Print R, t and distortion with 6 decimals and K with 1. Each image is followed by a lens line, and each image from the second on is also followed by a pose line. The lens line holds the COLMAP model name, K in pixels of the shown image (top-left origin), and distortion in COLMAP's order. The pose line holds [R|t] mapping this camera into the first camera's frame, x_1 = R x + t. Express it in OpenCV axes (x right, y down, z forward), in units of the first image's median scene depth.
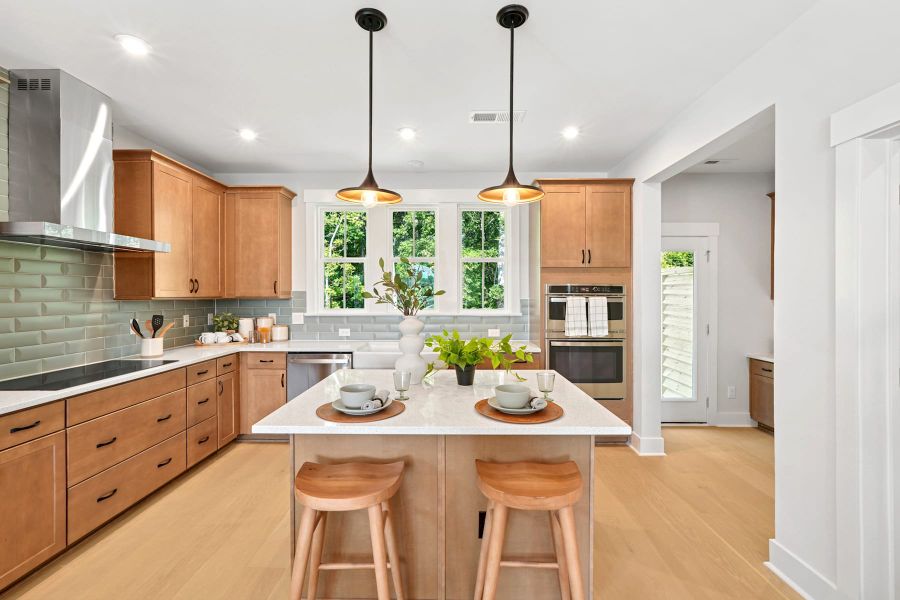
lens RADIAL K [[401.4, 0, 447.2], [0, 401.4, 298.9], [0, 0, 1]] dist [-0.004842, 0.001440]
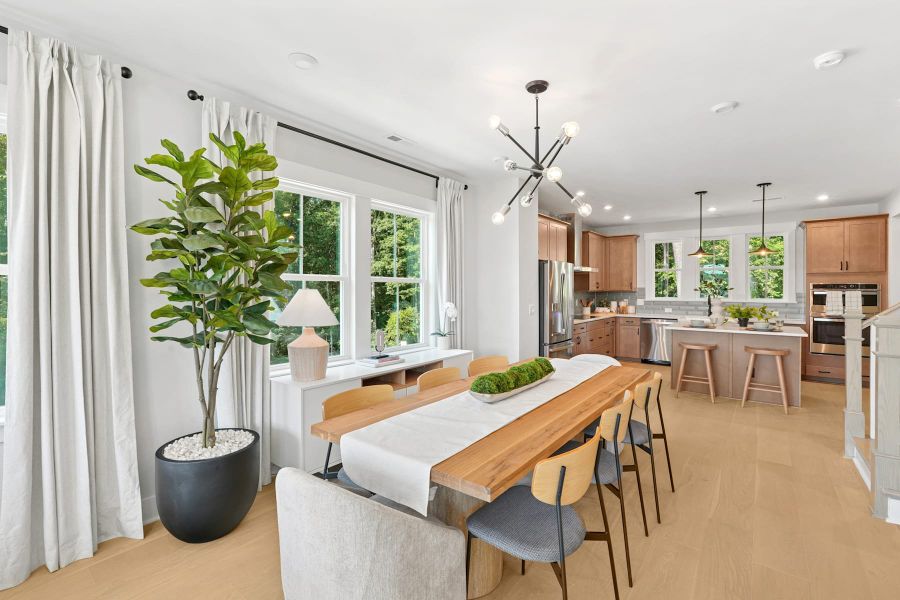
lens RADIAL K [[401.4, 0, 448.2], [0, 401.4, 296.0], [0, 0, 1]] dist [-0.004842, 0.001440]
pose [[0.794725, 0.010845, -0.606872, 0.061706], [-0.007274, 0.999939, 0.008343, 0.012221], [0.606925, -0.002216, 0.794756, -1.221316]]
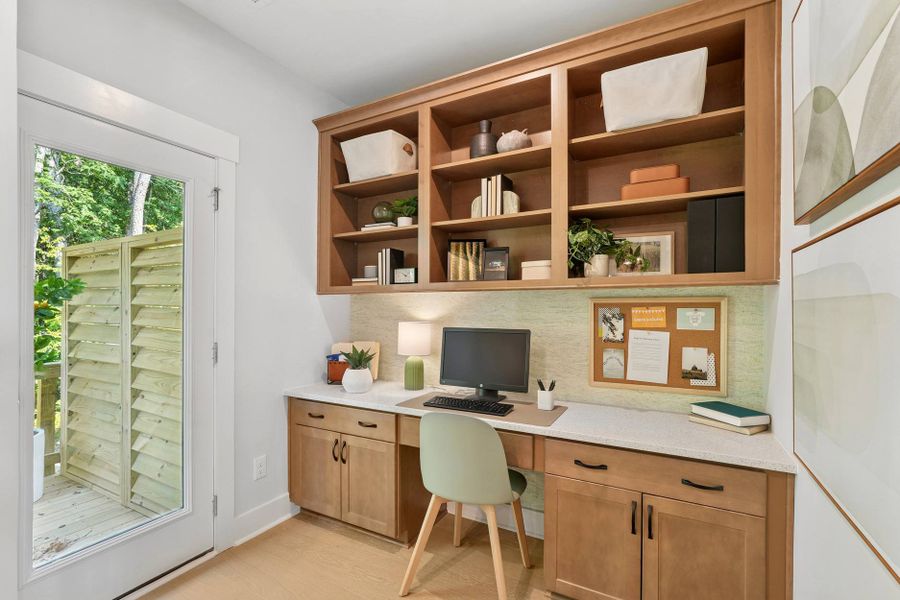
lens RADIAL K [[401.4, 0, 447.2], [0, 401.4, 309.1], [0, 0, 1]] dist [-0.004842, 0.001440]
pose [[0.476854, 0.007388, 0.878951, 0.308665], [0.005529, 0.999920, -0.011404, 0.026788], [-0.878965, 0.010297, 0.476775, 0.451364]]
